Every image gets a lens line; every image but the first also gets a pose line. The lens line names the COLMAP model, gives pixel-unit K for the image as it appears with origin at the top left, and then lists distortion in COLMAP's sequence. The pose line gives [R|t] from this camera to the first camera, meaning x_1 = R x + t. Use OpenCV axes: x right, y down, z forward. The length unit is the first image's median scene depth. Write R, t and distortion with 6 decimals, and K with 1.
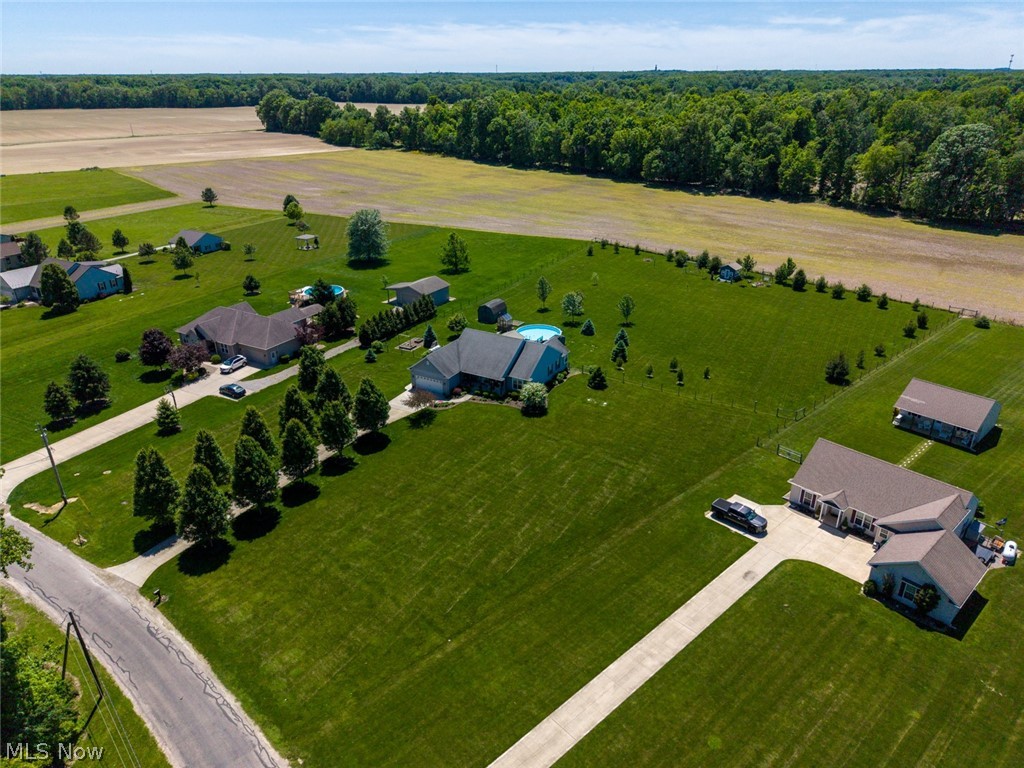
lens RADIAL K [[691.8, 0, 512.0], [0, 691.8, 384.0], [0, 0, 1]] dist [0.027019, -0.032878]
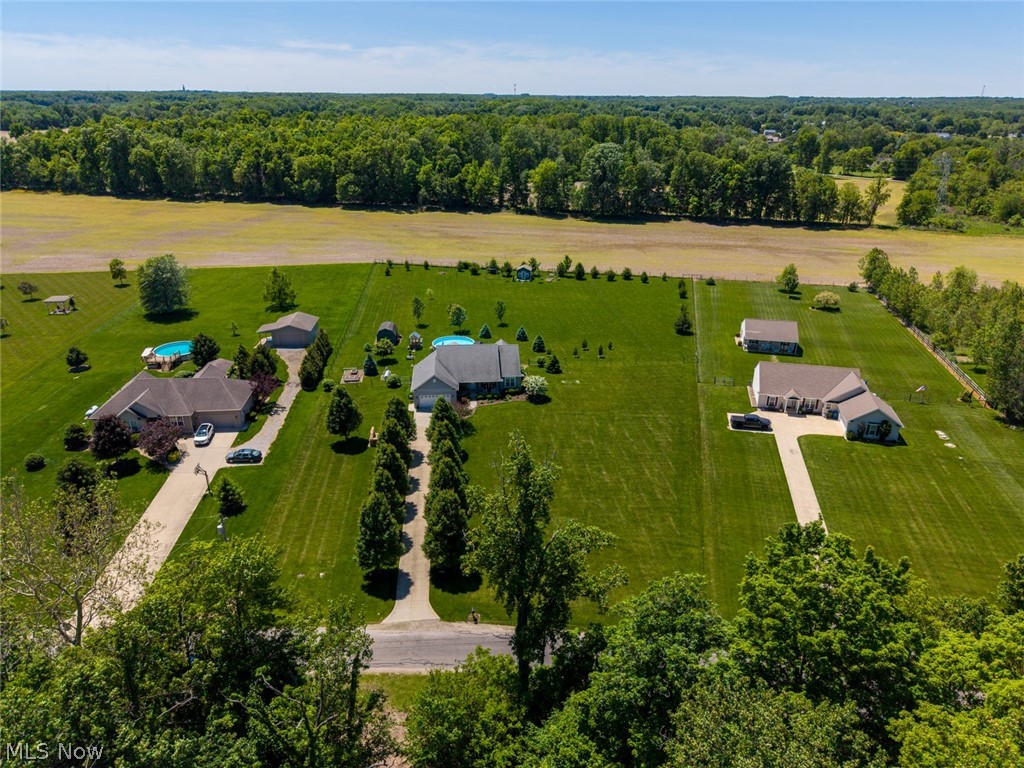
lens RADIAL K [[686.2, 0, 510.0], [0, 686.2, 398.9], [0, 0, 1]] dist [0.028471, -0.024153]
pose [[0.817434, -0.223969, 0.530697, -0.345331], [0.226643, 0.972057, 0.061137, -0.024391], [-0.529561, 0.070304, 0.845354, 0.020646]]
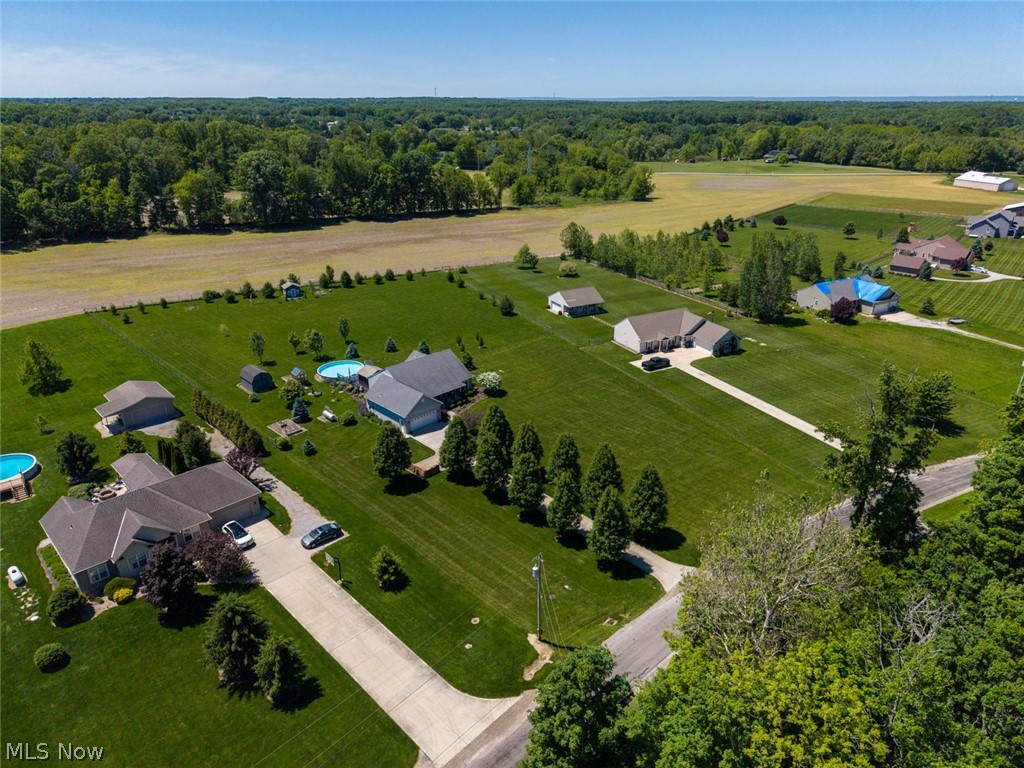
lens RADIAL K [[691.8, 0, 512.0], [0, 691.8, 384.0], [0, 0, 1]] dist [0.027019, -0.032878]
pose [[0.259709, -0.364827, 0.894121, -0.581487], [0.394471, 0.885199, 0.246607, -0.147328], [-0.881444, 0.288659, 0.373808, 0.279844]]
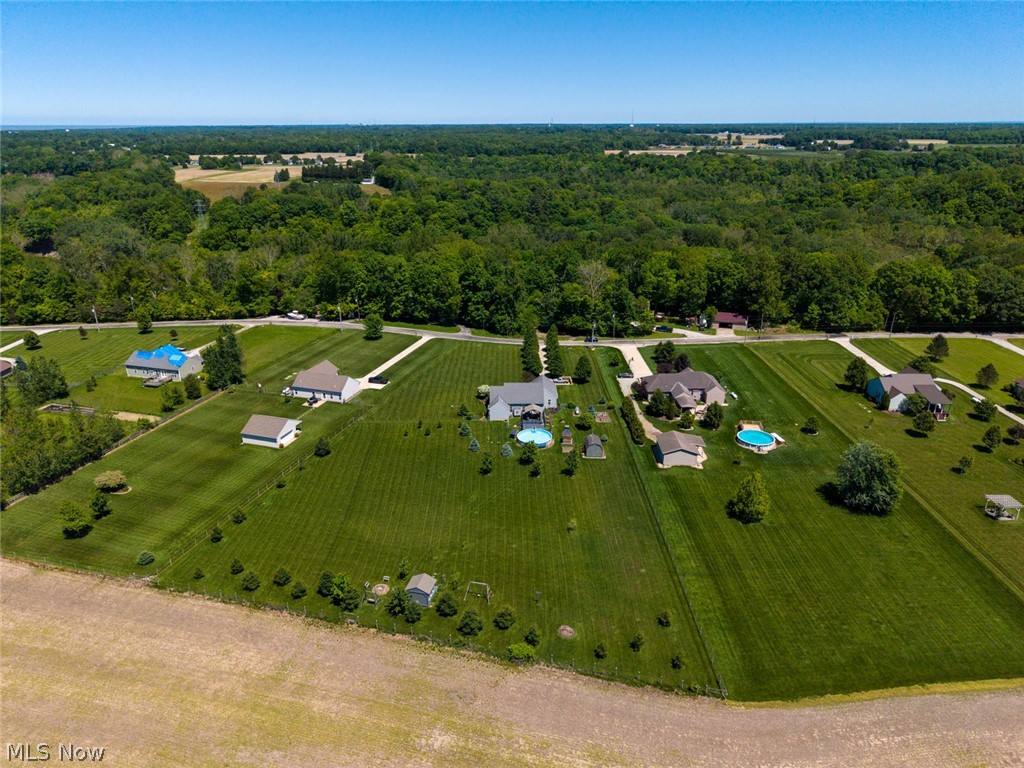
lens RADIAL K [[691.8, 0, 512.0], [0, 691.8, 384.0], [0, 0, 1]] dist [0.027019, -0.032878]
pose [[-0.877233, 0.171297, -0.448464, 0.460928], [-0.193805, 0.728300, 0.657282, -0.713464], [0.439207, 0.663504, -0.605690, 1.220122]]
